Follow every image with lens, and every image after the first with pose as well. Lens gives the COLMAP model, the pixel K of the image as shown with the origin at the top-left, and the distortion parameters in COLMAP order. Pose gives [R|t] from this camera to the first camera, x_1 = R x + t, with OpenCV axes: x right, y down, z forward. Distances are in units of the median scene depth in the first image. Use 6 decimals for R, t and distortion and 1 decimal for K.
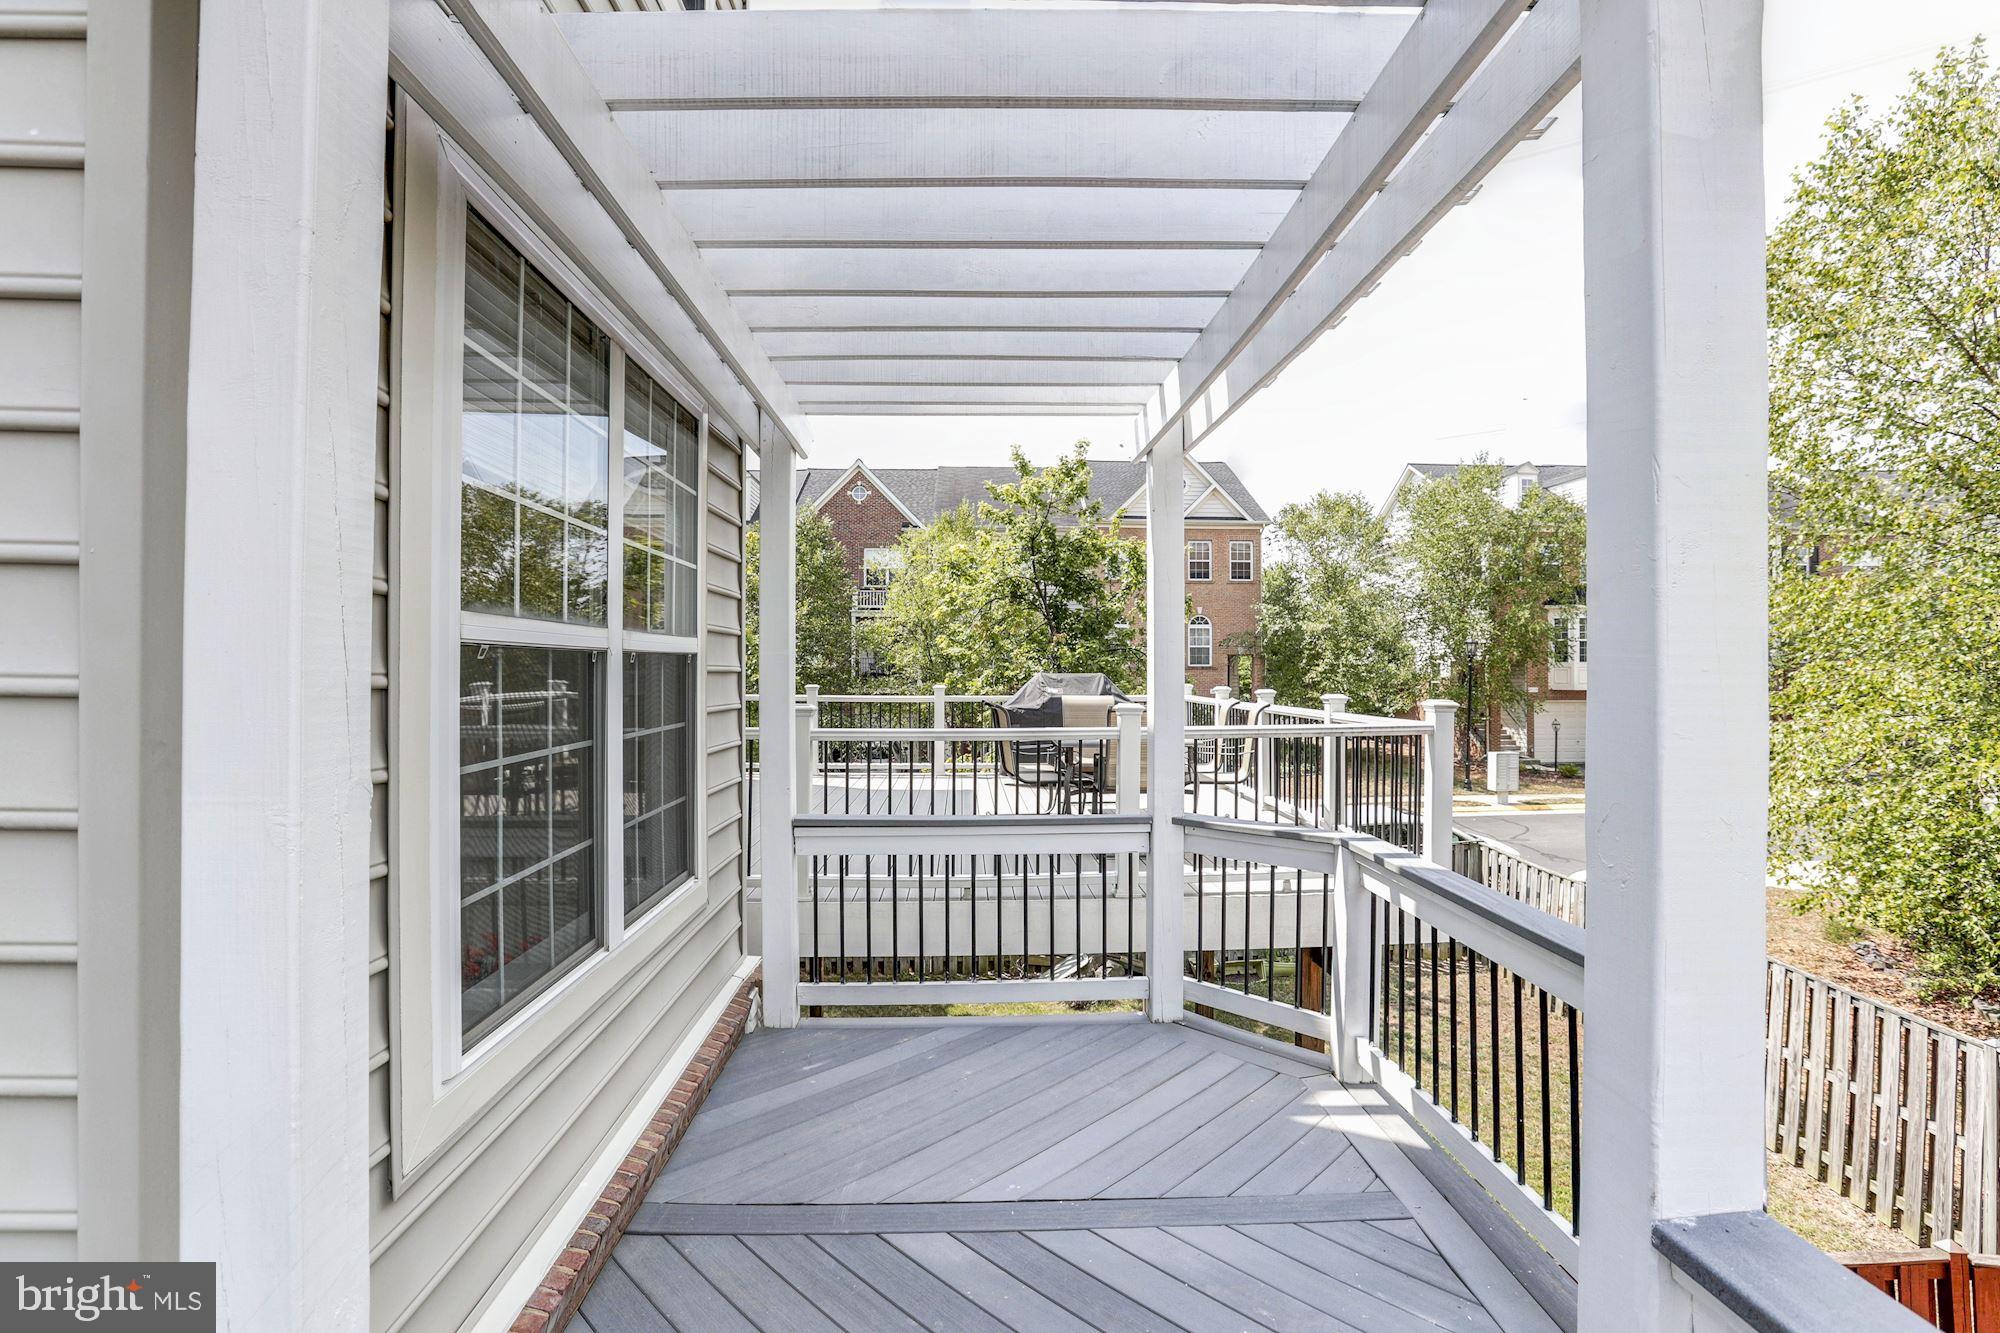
lens RADIAL K [[921.6, 0, 1002.5], [0, 921.6, 665.0], [0, 0, 1]] dist [-0.031172, 0.003033]
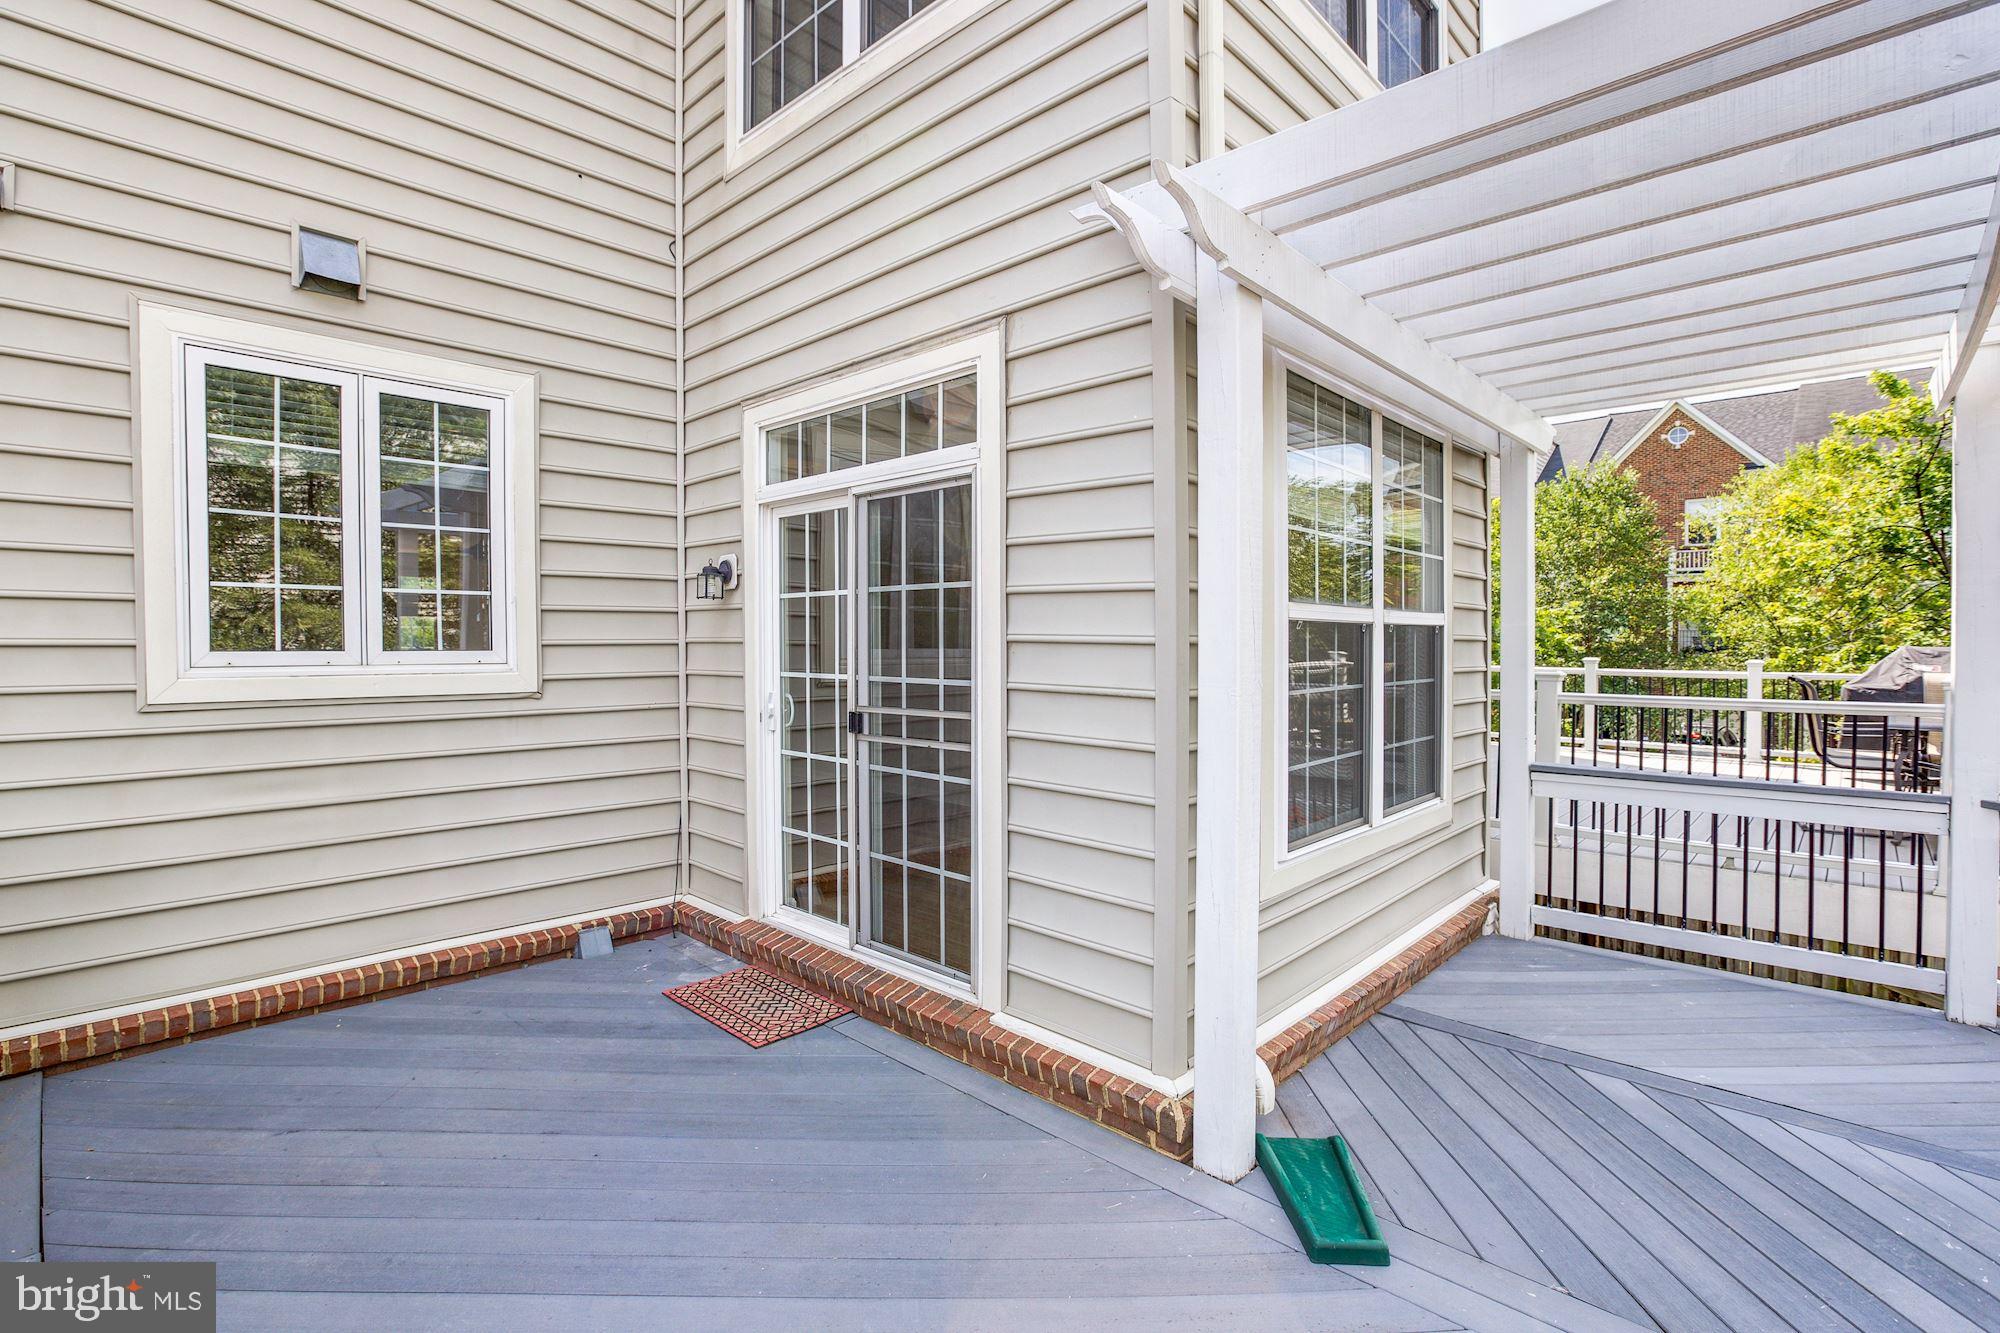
lens RADIAL K [[921.6, 0, 1004.0], [0, 921.6, 656.4], [0, 0, 1]] dist [-0.031172, 0.003033]
pose [[0.696687, 0.010236, -0.717302, 0.150401], [0.002283, 0.999862, 0.016485, 0.007779], [0.717372, -0.013123, 0.696567, -0.319340]]
